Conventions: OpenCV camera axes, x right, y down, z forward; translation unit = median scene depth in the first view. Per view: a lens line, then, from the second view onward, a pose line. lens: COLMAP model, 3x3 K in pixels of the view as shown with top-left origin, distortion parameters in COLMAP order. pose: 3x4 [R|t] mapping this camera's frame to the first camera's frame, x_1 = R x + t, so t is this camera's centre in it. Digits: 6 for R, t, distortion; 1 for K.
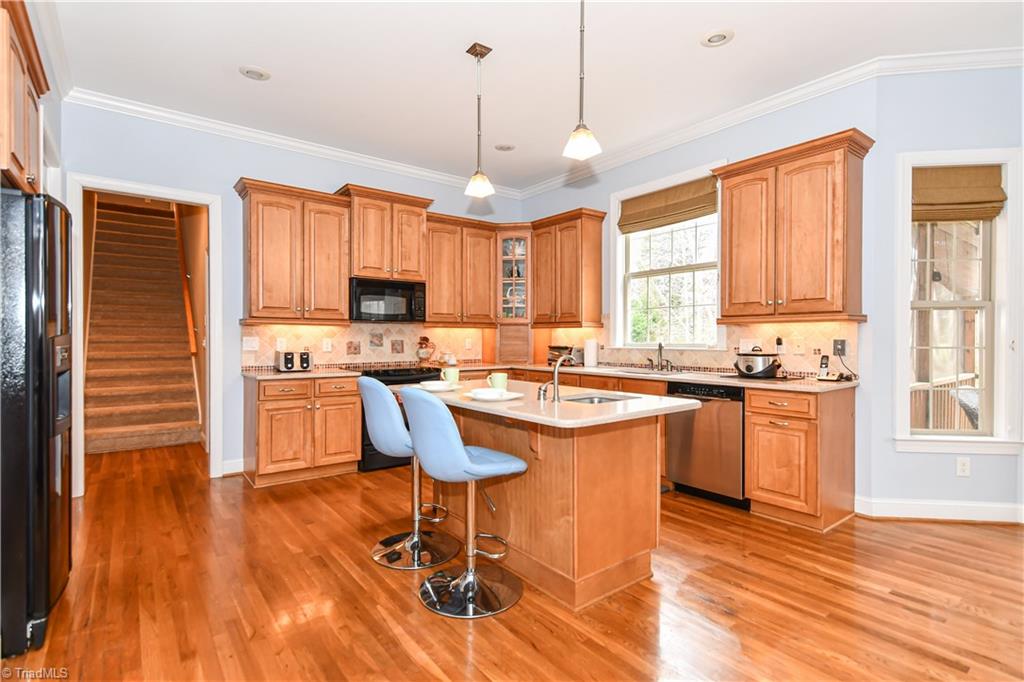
lens RADIAL K [[492.0, 0, 518.7], [0, 492.0, 344.0], [0, 0, 1]] dist [0.003711, -0.002754]
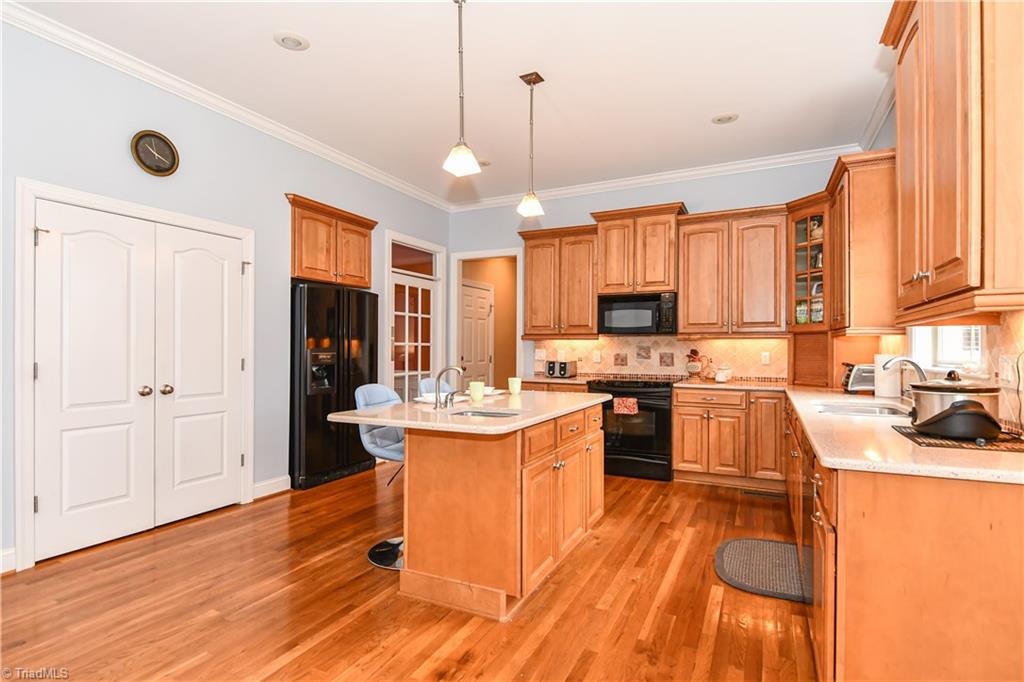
lens RADIAL K [[492.0, 0, 510.1], [0, 492.0, 347.2], [0, 0, 1]] dist [0.003711, -0.002754]
pose [[0.457034, -0.002793, -0.889445, 0.548472], [-0.016572, 0.999795, -0.011655, -0.002754], [0.889295, 0.020067, 0.456894, 0.316568]]
